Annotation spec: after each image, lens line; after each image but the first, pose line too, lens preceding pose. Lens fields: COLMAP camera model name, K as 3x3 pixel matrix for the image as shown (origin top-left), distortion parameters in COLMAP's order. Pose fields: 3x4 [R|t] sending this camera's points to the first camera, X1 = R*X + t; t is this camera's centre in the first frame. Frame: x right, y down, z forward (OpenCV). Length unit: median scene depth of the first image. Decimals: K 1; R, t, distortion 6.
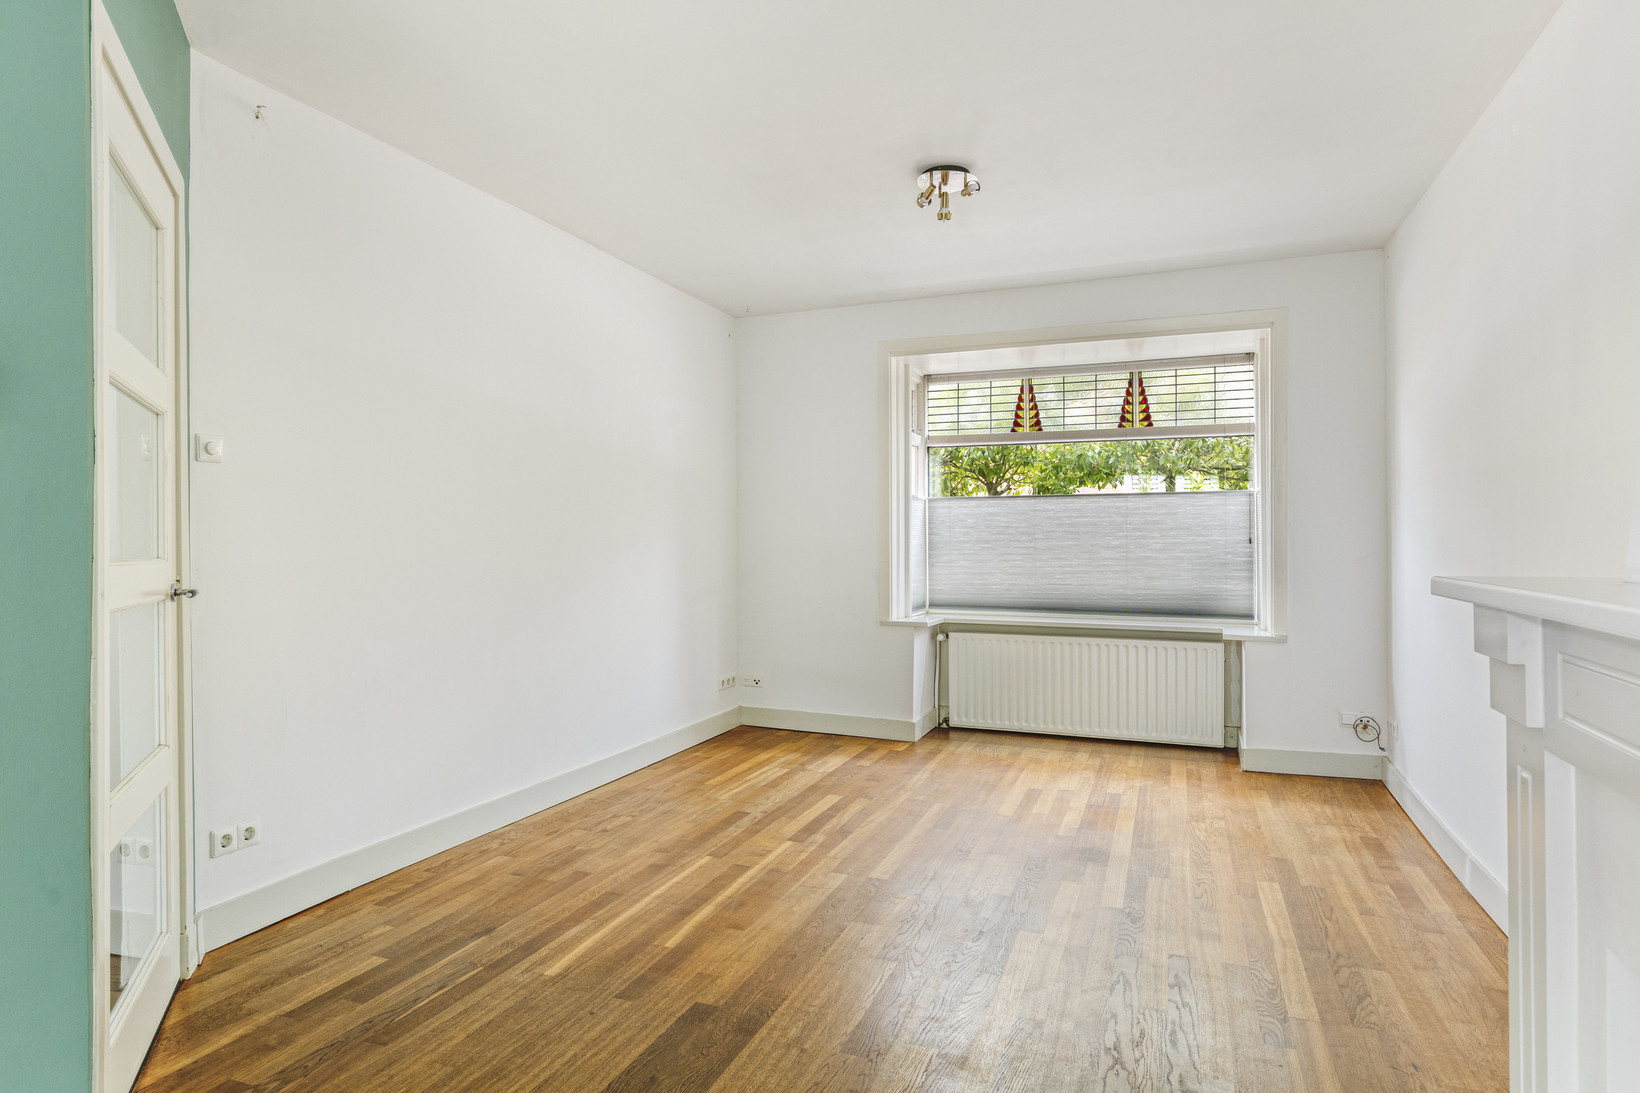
lens RADIAL K [[939.6, 0, 826.7], [0, 939.6, 533.9], [0, 0, 1]] dist [0.002860, 0.003162]
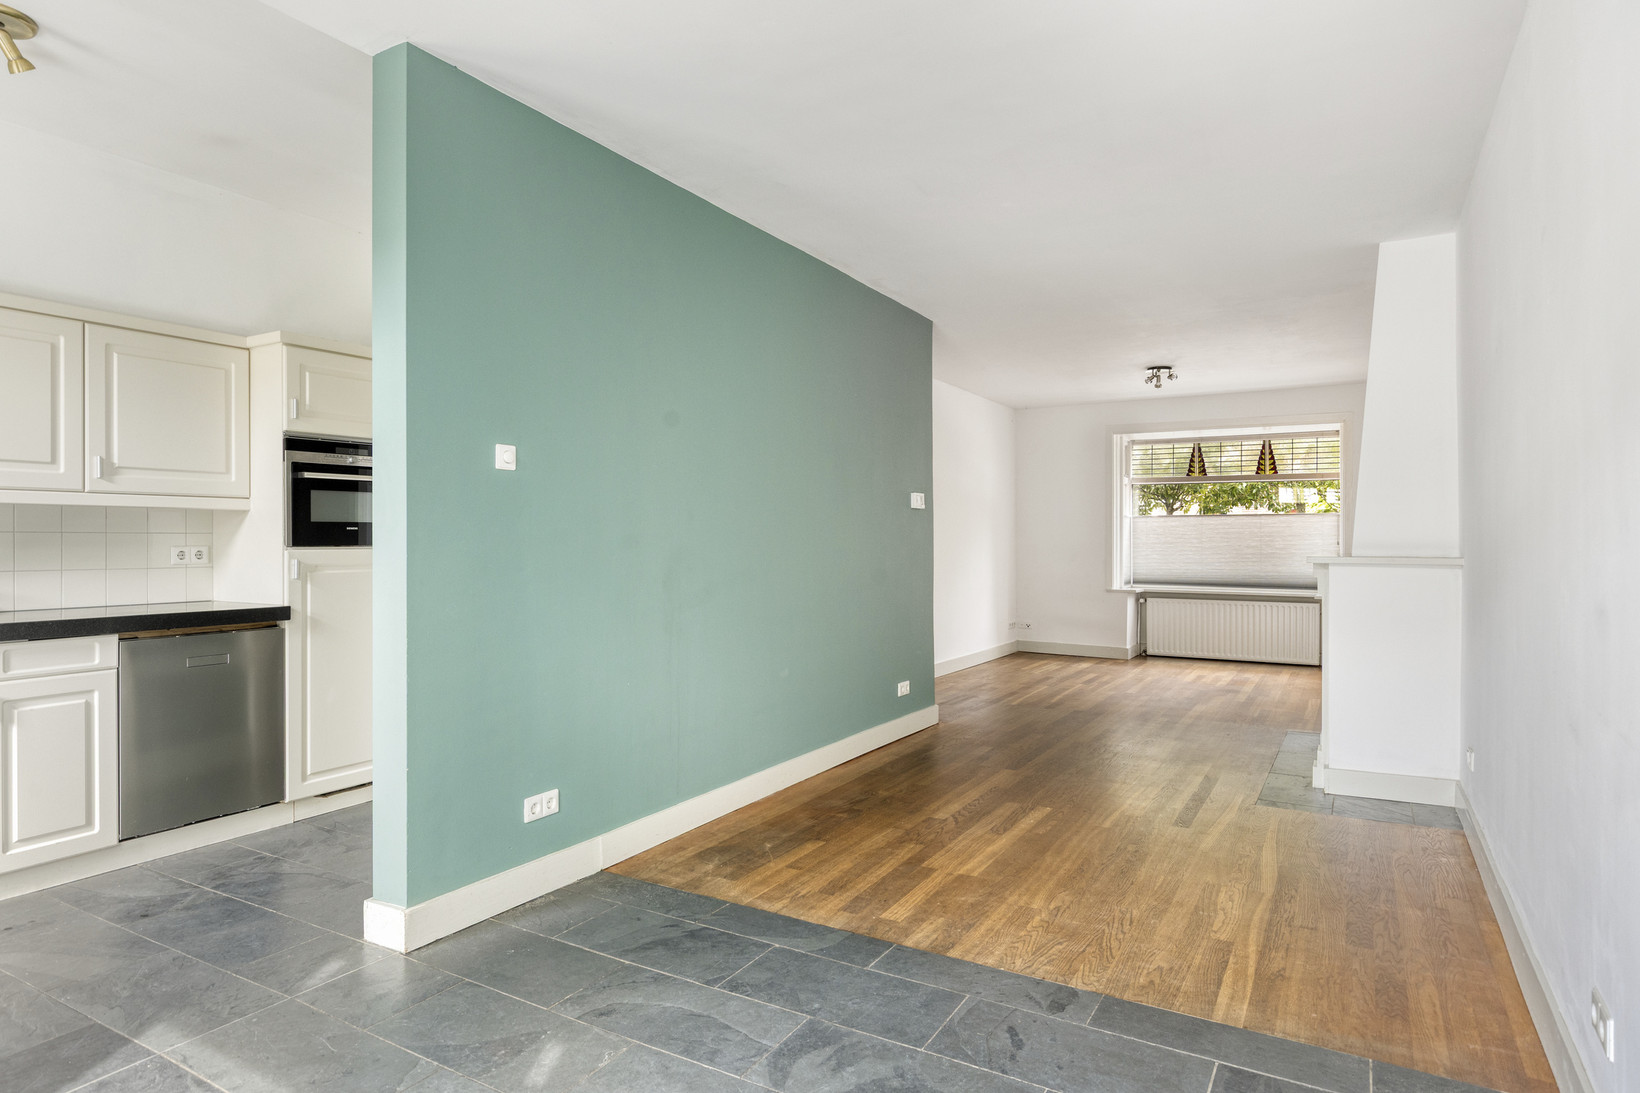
lens RADIAL K [[939.6, 0, 815.5], [0, 939.6, 543.3], [0, 0, 1]] dist [0.002860, 0.003162]
pose [[0.986150, 0.002698, -0.165833, -0.173418], [-0.001710, 0.999980, 0.006099, -0.000369], [0.165846, -0.005731, 0.986135, -0.739350]]
